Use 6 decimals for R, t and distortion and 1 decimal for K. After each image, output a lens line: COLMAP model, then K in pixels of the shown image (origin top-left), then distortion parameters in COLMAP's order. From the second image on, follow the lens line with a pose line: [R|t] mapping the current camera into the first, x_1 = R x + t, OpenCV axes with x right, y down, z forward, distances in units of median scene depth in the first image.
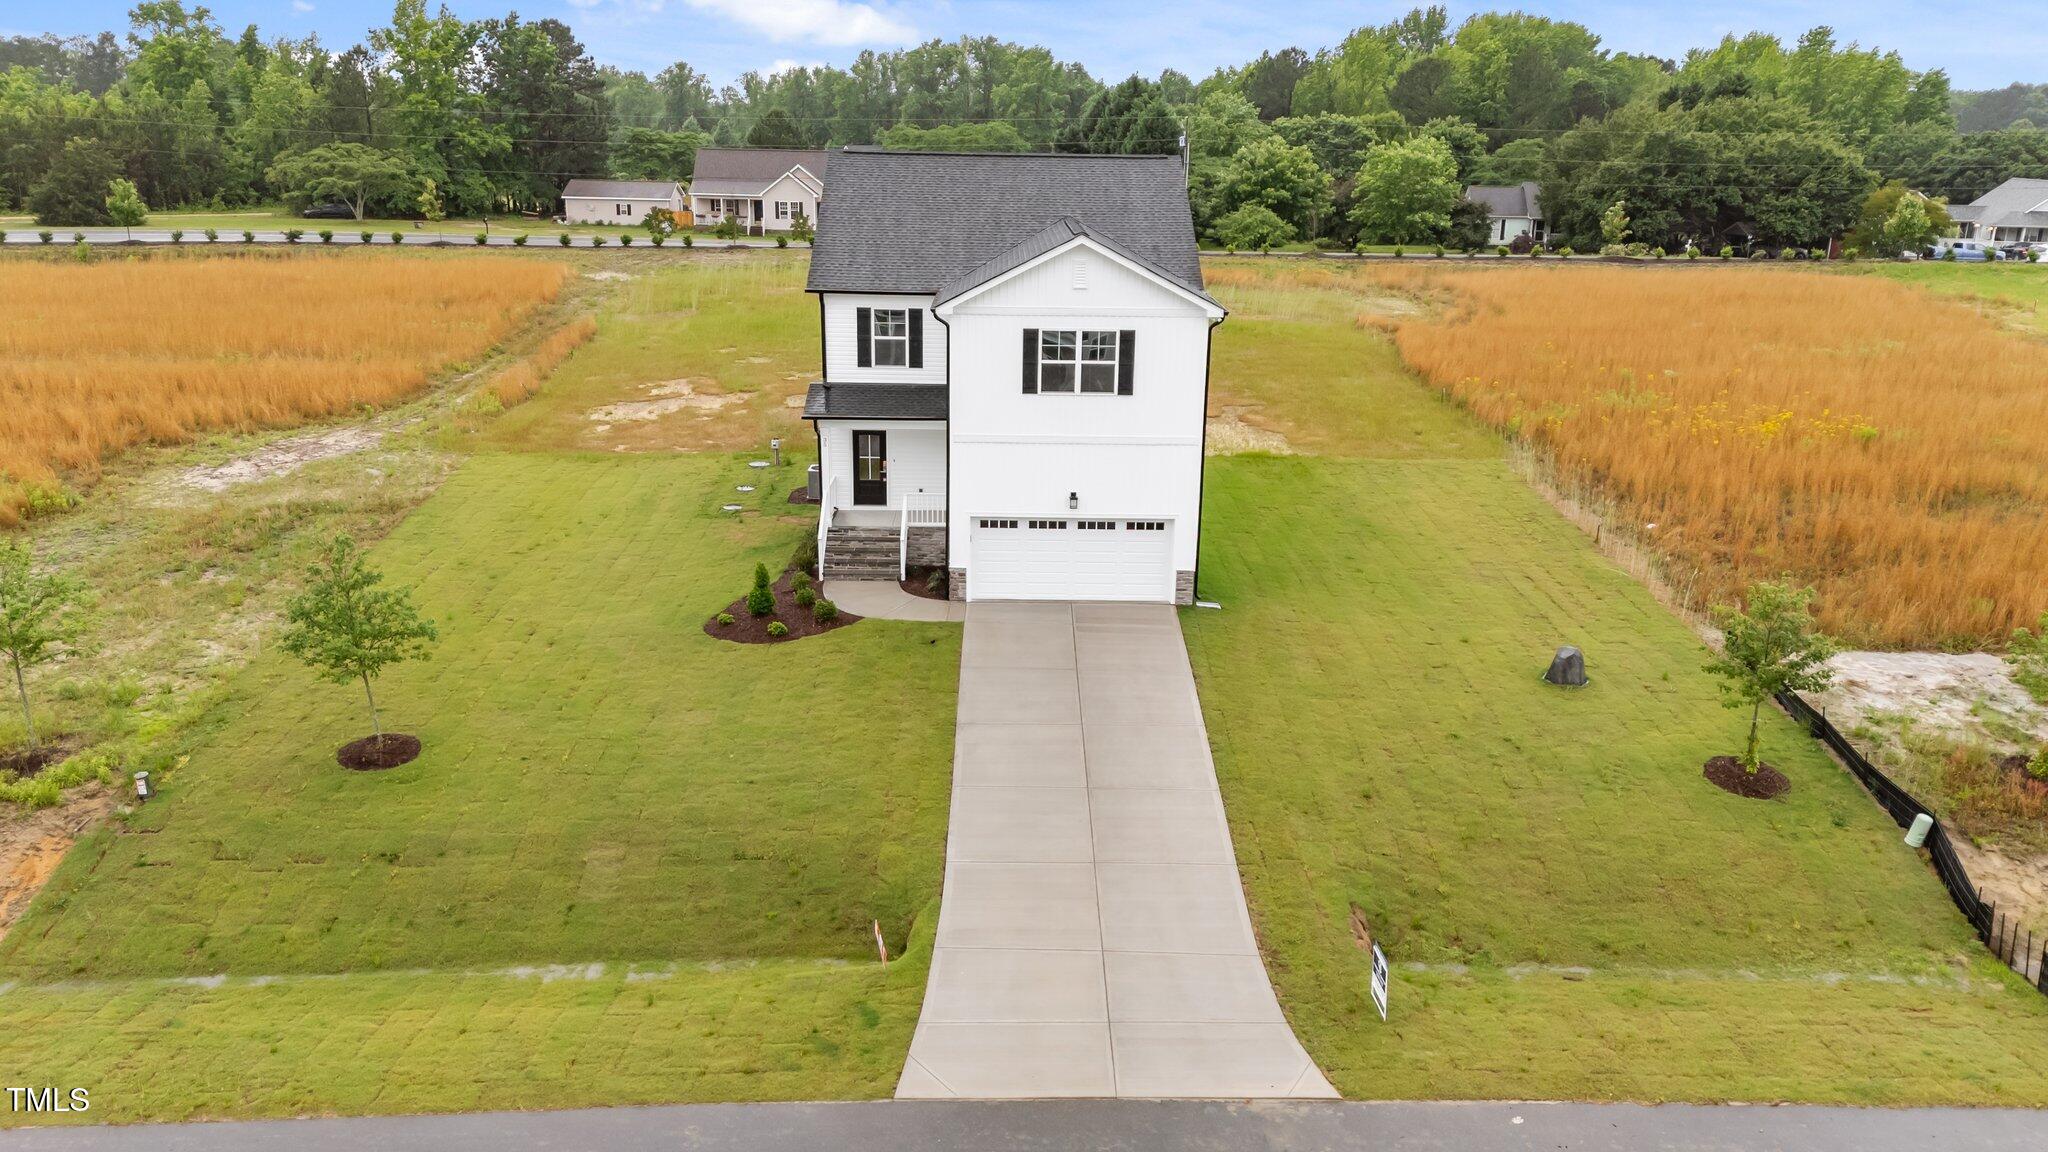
lens RADIAL K [[1472.1, 0, 1024.0], [0, 1472.1, 576.0], [0, 0, 1]] dist [0.101327, -0.092627]
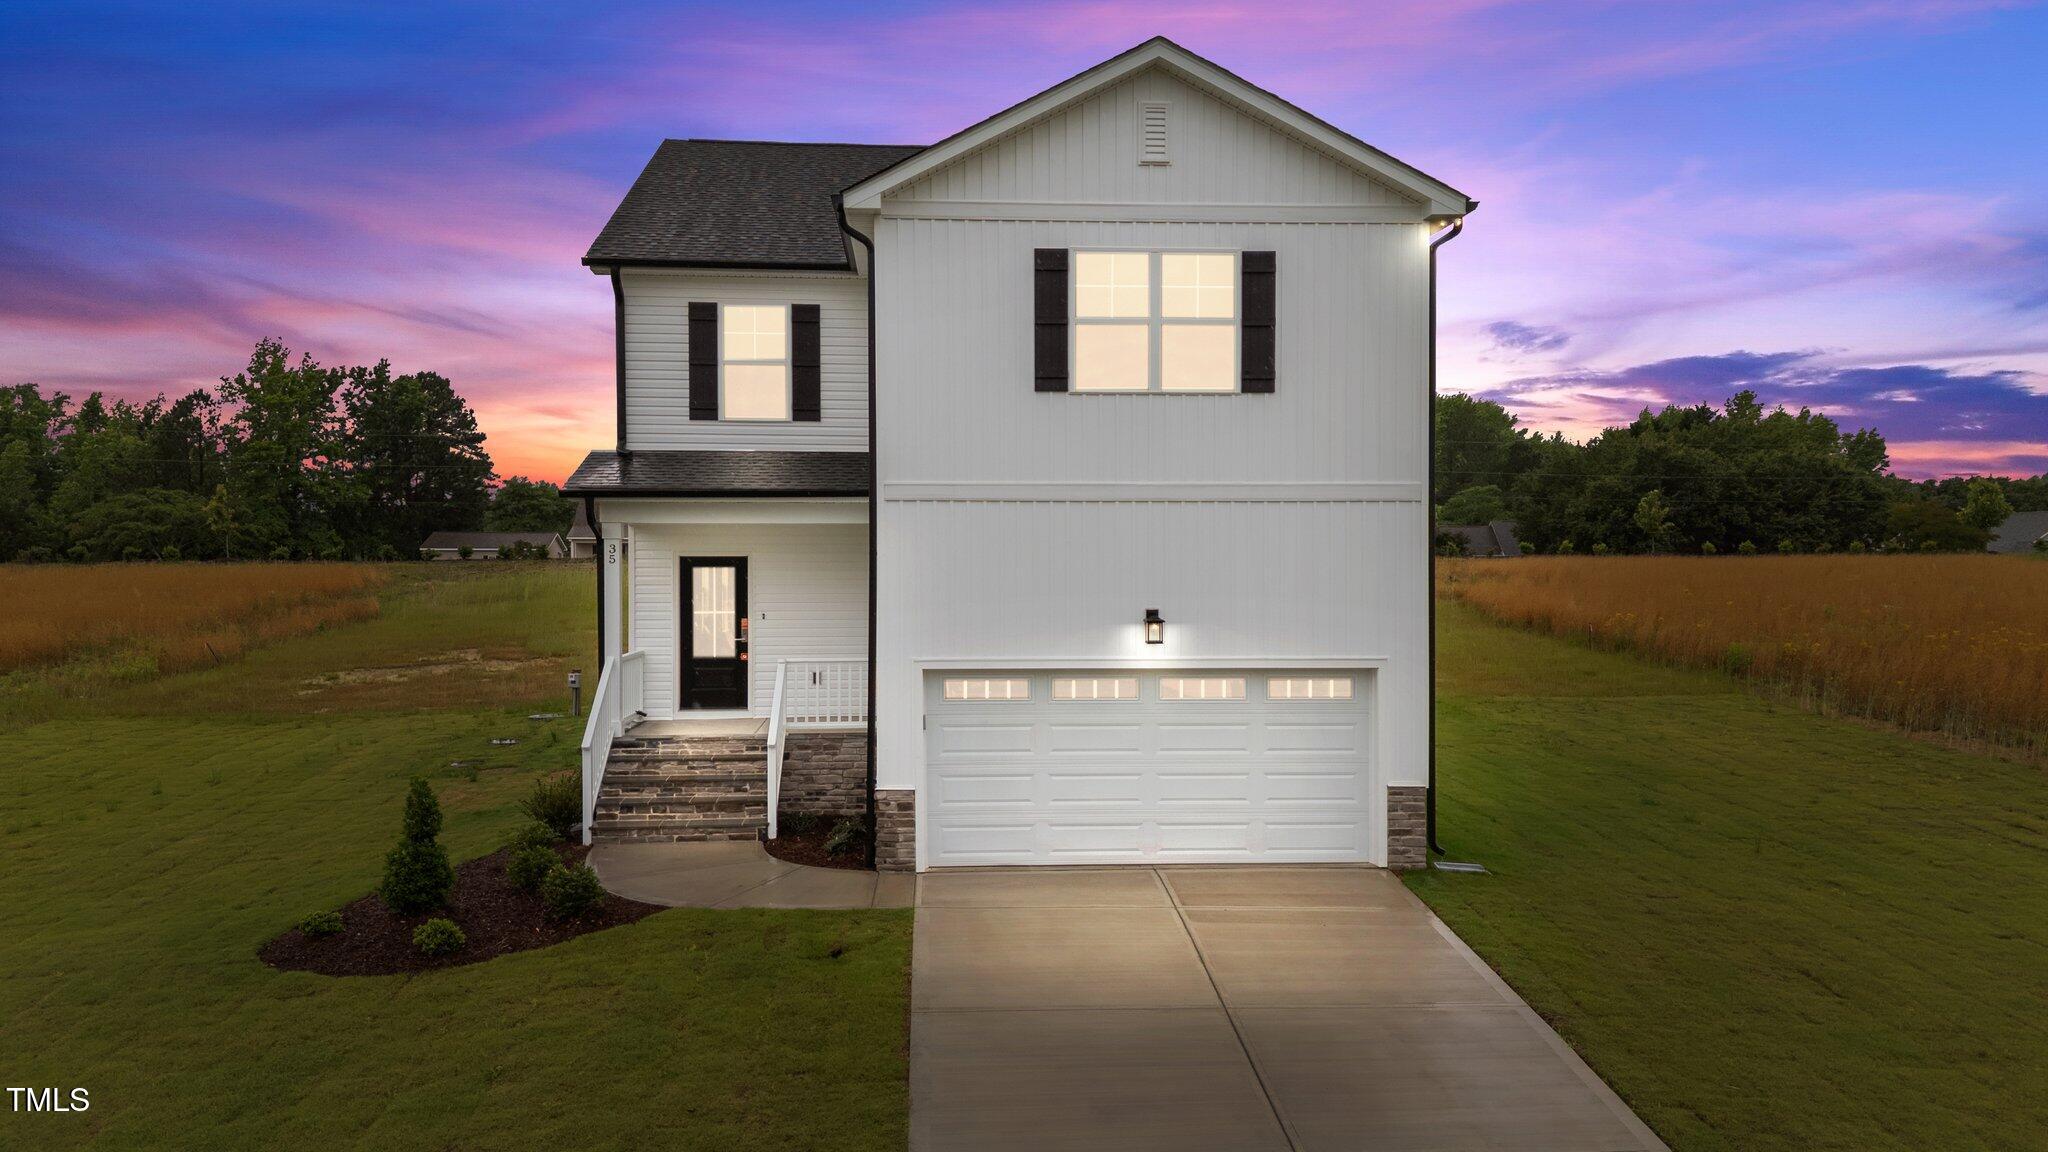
lens RADIAL K [[1436.0, 0, 1024.0], [0, 1436.0, 576.0], [0, 0, 1]] dist [0.034104, -0.003814]
pose [[0.997879, -0.013028, 0.063782, -0.031550], [0.031091, 0.956183, -0.291114, 0.055365], [-0.057195, 0.292480, 0.954560, 0.540158]]
